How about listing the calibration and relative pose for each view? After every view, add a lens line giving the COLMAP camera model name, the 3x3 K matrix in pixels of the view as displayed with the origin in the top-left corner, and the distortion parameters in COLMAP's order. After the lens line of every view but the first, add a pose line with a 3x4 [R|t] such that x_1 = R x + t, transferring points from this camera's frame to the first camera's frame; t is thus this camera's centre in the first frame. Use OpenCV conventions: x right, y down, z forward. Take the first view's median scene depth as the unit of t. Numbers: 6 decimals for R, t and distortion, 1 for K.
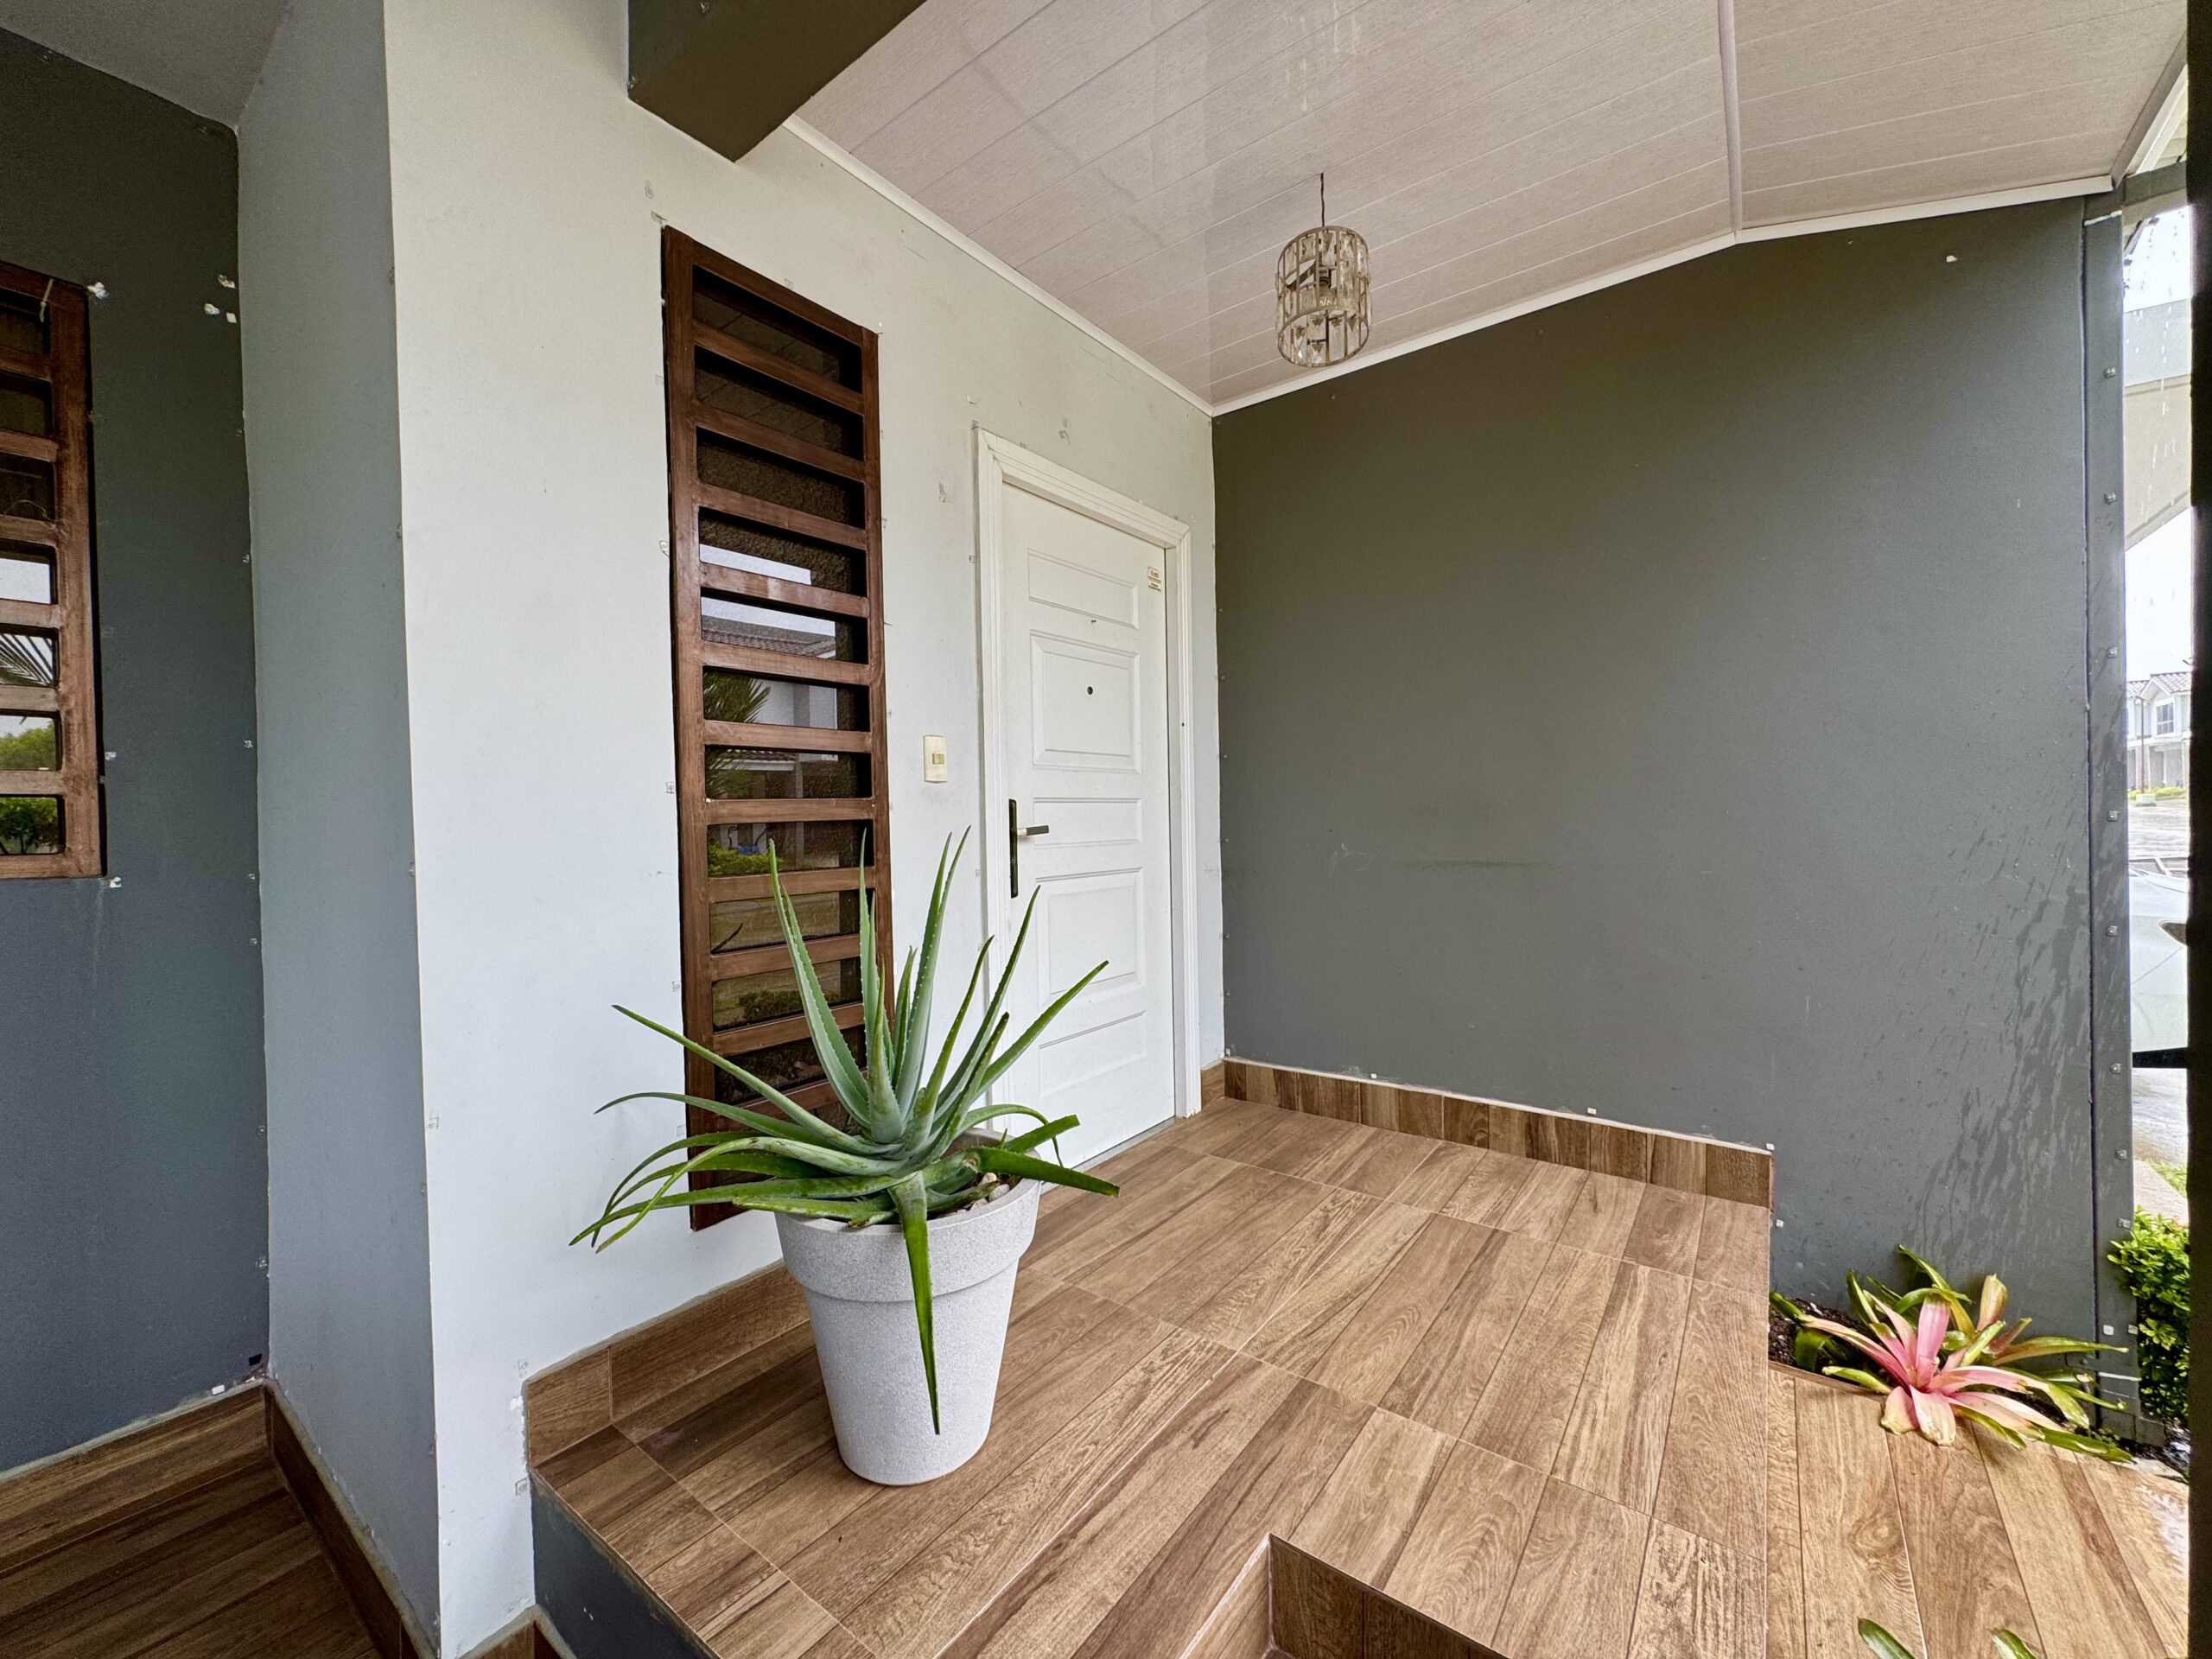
lens RADIAL K [[888.5, 0, 1107.7], [0, 888.5, 828.6], [0, 0, 1]] dist [-0.000092, 0.000275]
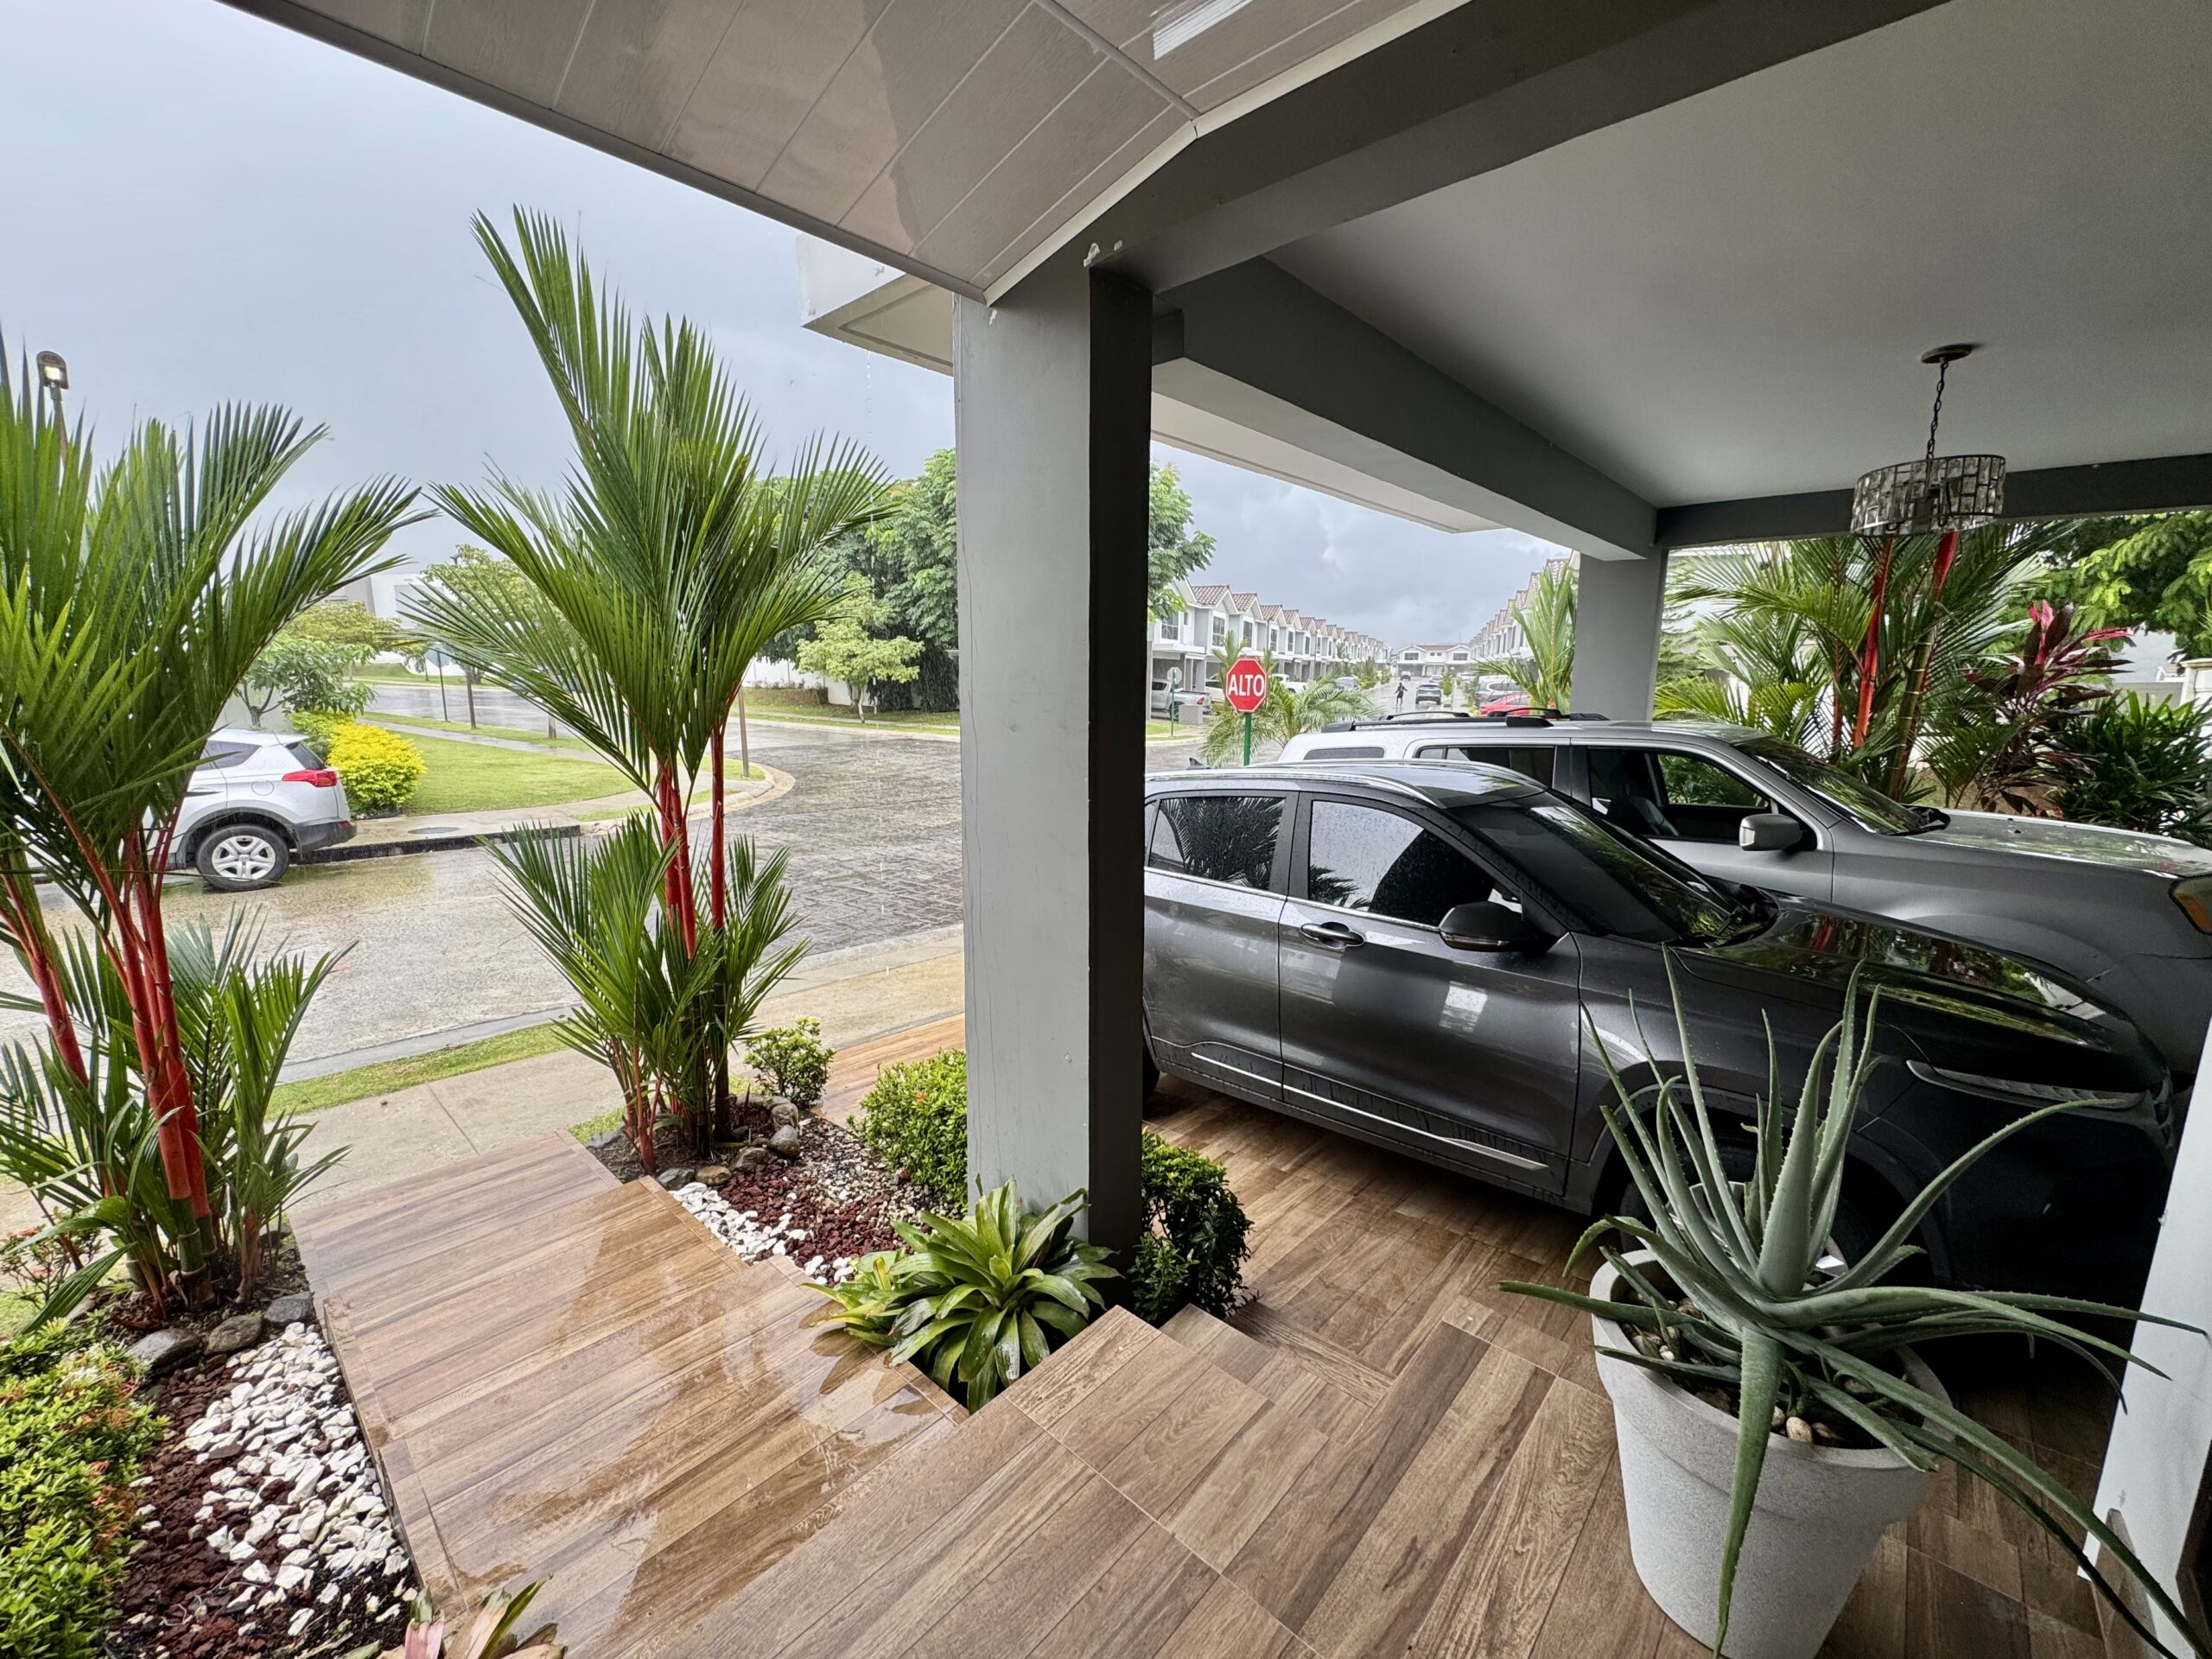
lens RADIAL K [[888.5, 0, 1107.7], [0, 888.5, 828.6], [0, 0, 1]] dist [-0.000092, 0.000275]
pose [[-0.995228, -0.006619, 0.097350, 0.352323], [0.011345, 0.983081, 0.182822, -0.299300], [-0.096913, 0.183054, -0.978314, 1.864261]]
